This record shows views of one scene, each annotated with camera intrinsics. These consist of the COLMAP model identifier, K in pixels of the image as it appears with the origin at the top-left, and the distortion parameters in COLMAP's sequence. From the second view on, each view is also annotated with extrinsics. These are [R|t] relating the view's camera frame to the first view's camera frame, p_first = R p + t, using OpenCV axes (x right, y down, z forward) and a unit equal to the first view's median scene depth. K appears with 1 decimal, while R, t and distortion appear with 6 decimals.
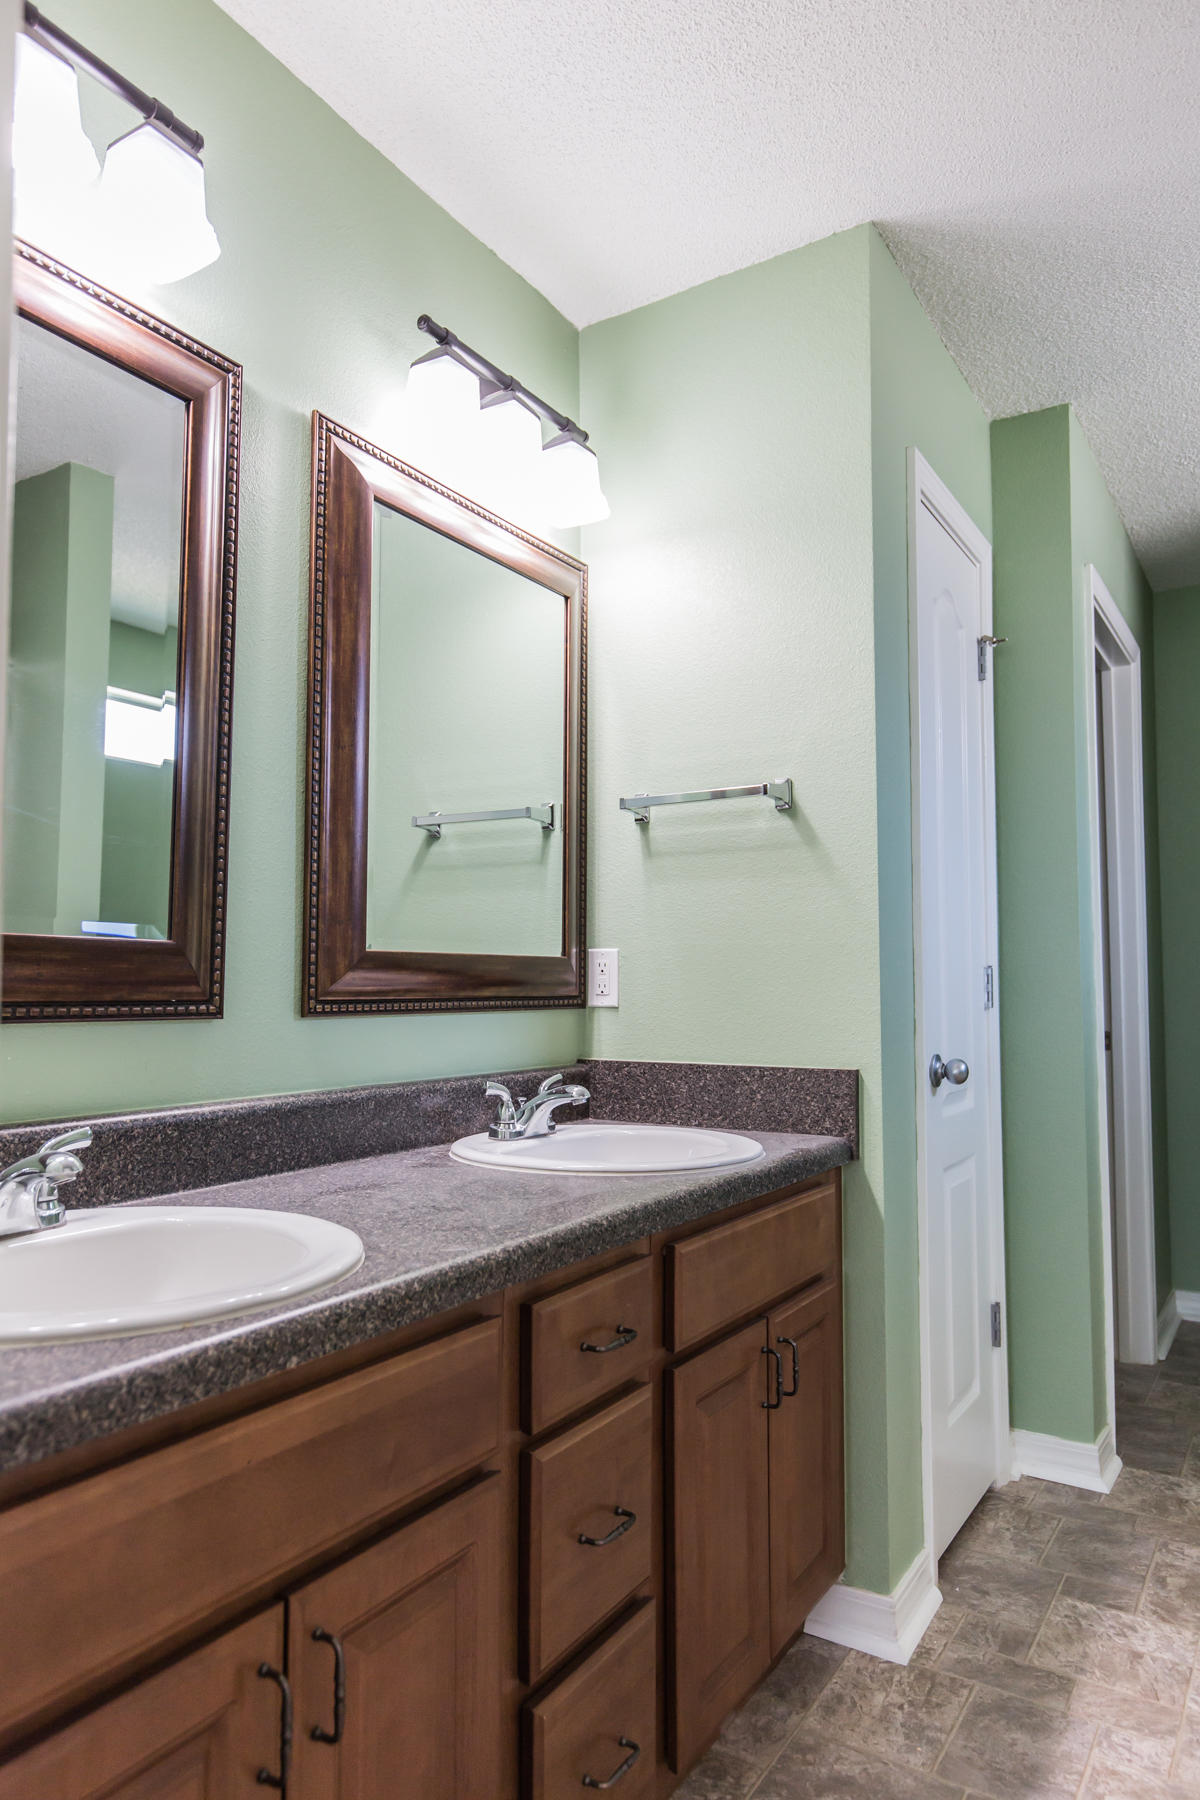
lens RADIAL K [[1181.4, 0, 600.0], [0, 1181.4, 900.0], [0, 0, 1]] dist [0.008045, -0.000059]
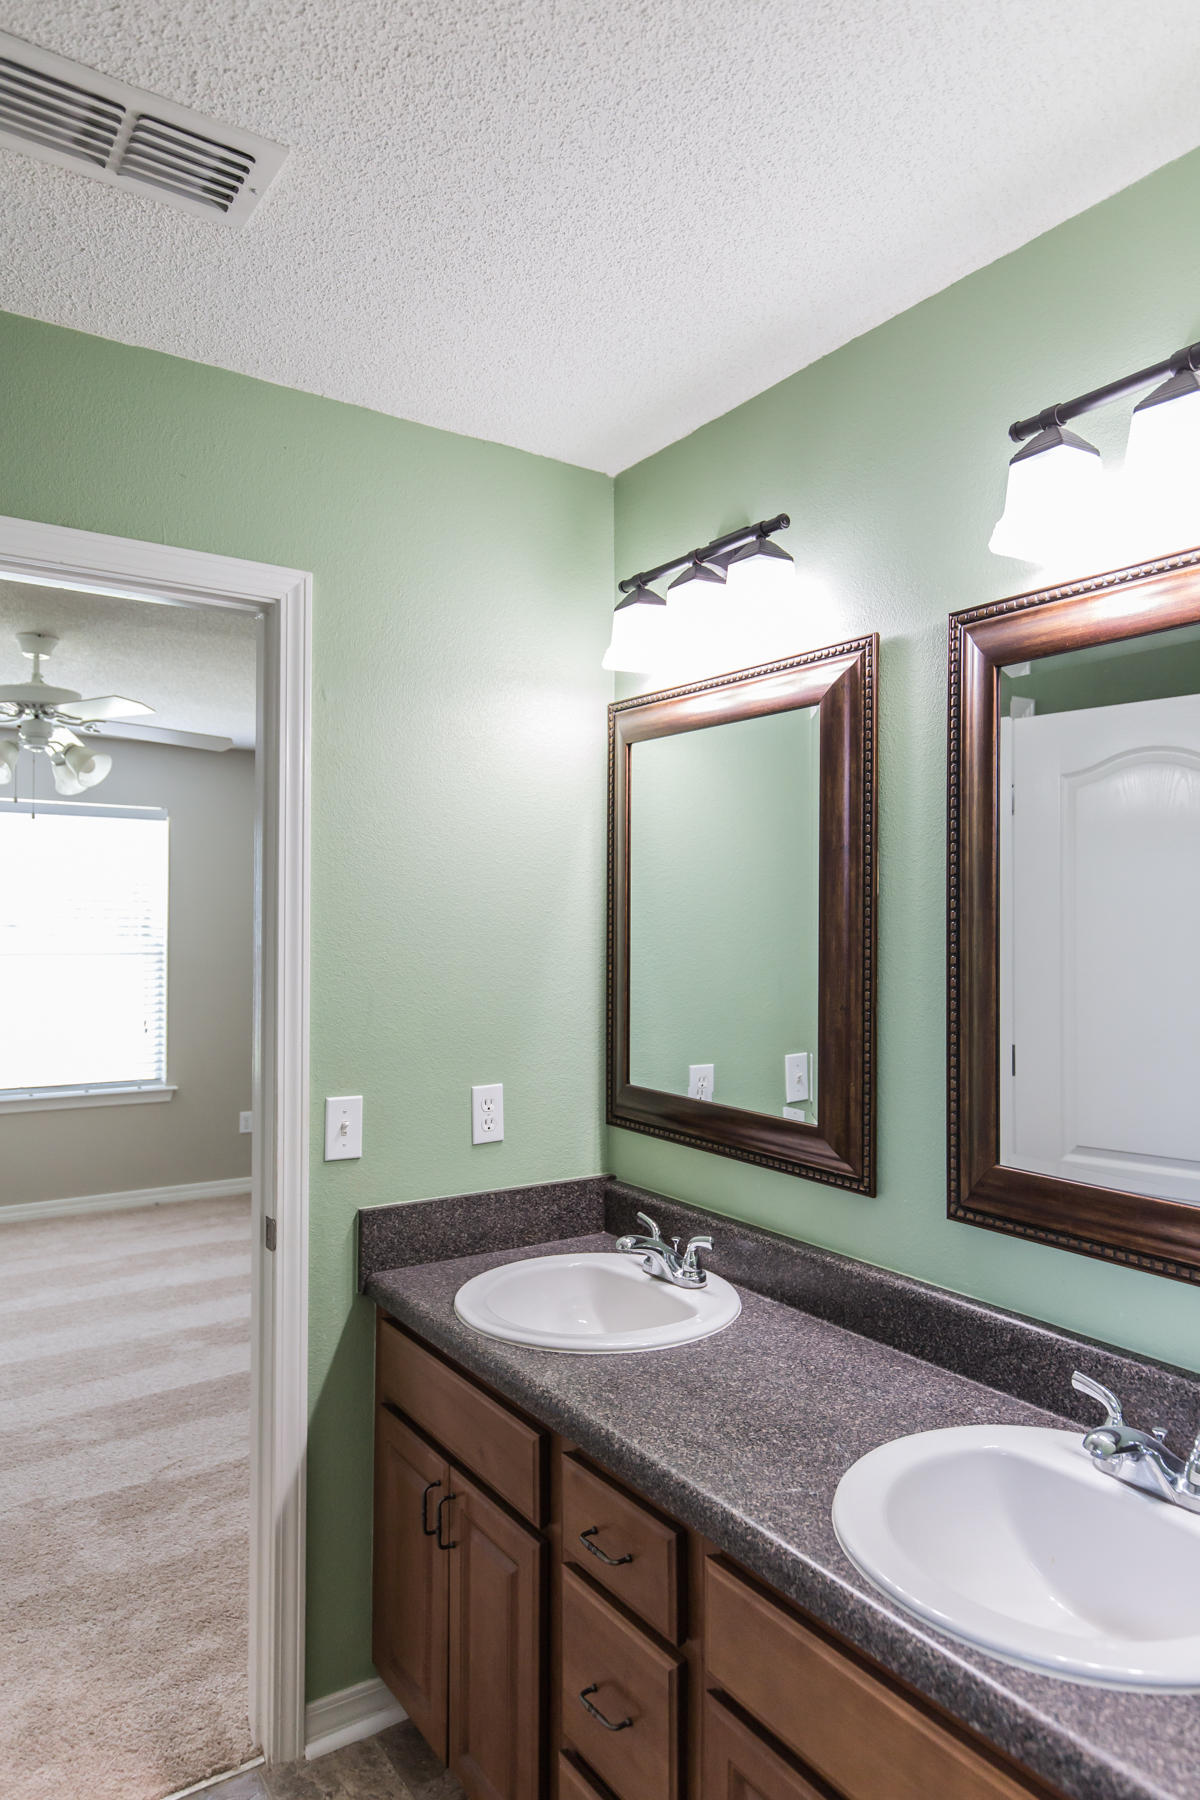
lens RADIAL K [[1133.9, 0, 604.6], [0, 1133.9, 914.9], [0, 0, 1]] dist [0.004972, 0.000667]
pose [[-0.405295, -0.008974, -0.914142, 0.647736], [0.056760, 0.997776, -0.034961, -0.123558], [0.912422, -0.066056, -0.403884, 0.952698]]
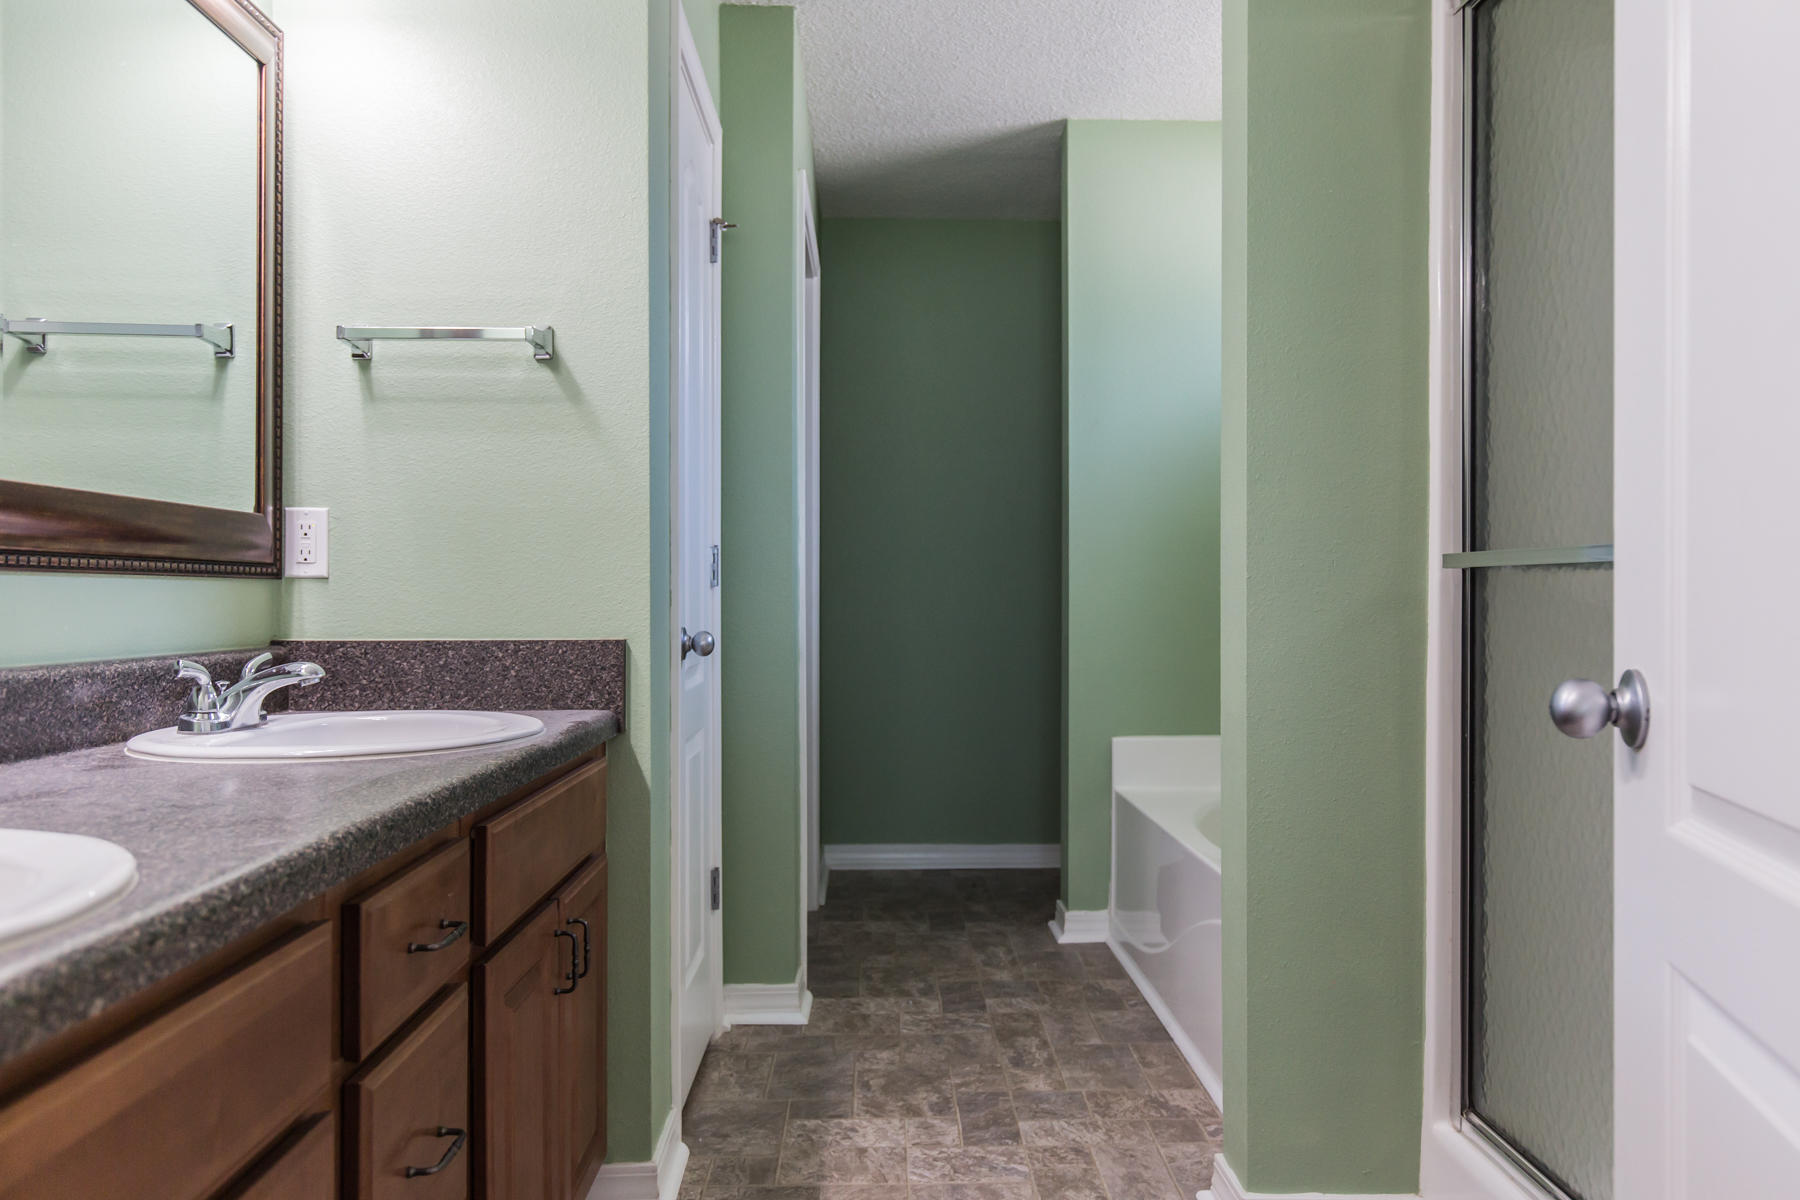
lens RADIAL K [[1160.4, 0, 923.1], [0, 1160.4, 588.2], [0, 0, 1]] dist [0.011332, -0.000419]
pose [[0.826868, 0.003434, 0.562385, -0.112403], [-0.038815, 0.997945, 0.050977, 0.044422], [-0.561055, -0.063980, 0.825303, 0.088539]]
